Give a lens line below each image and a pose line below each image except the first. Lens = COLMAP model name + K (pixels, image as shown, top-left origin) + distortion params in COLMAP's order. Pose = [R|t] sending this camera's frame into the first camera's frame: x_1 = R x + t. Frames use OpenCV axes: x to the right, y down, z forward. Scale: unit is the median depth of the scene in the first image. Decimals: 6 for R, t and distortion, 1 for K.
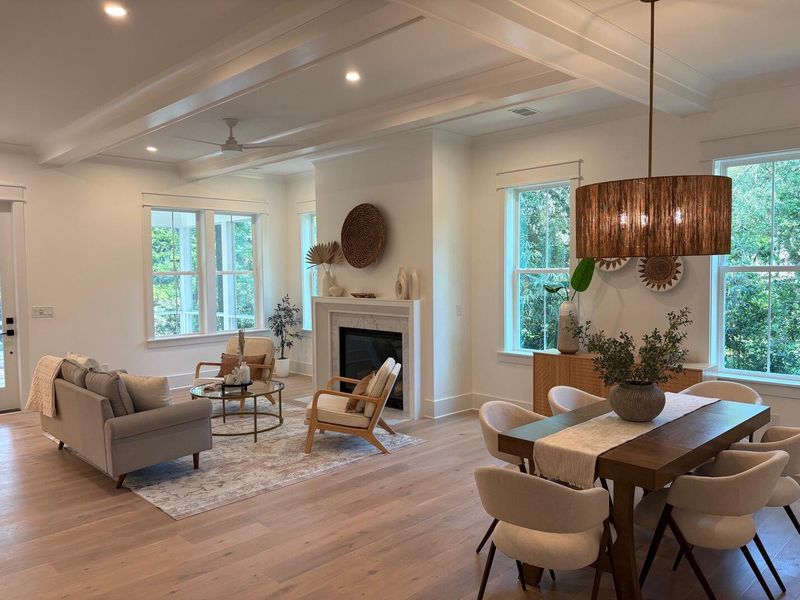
lens RADIAL K [[602.1, 0, 405.0], [0, 602.1, 305.6], [0, 0, 1]] dist [0.013129, -0.016283]
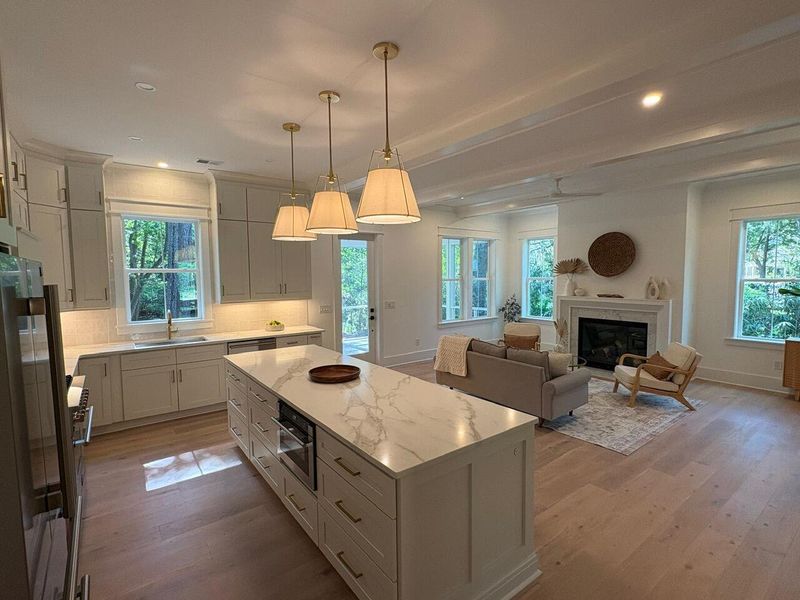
lens RADIAL K [[391.2, 0, 396.3], [0, 391.2, 303.9], [0, 0, 1]] dist [-0.003313, -0.000358]
pose [[0.989650, 0.011995, -0.142997, -0.590679], [-0.009637, 0.999806, 0.017169, -0.012508], [0.143176, -0.015613, 0.989574, 0.002436]]
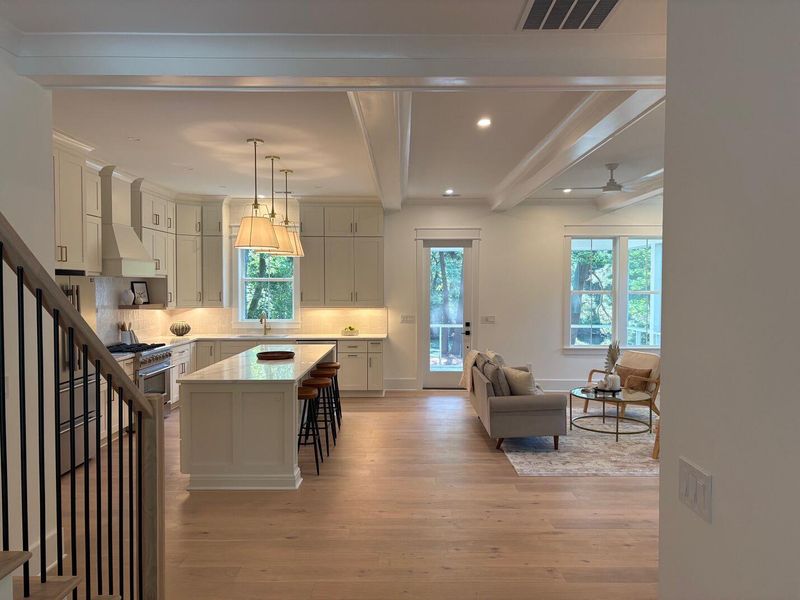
lens RADIAL K [[602.1, 0, 396.4], [0, 602.1, 297.7], [0, 0, 1]] dist [0.013129, -0.016283]
pose [[0.702205, 0.025479, -0.711519, 0.287531], [-0.052182, 0.998513, -0.015744, -0.007878], [0.710060, 0.048184, 0.702490, -0.128242]]
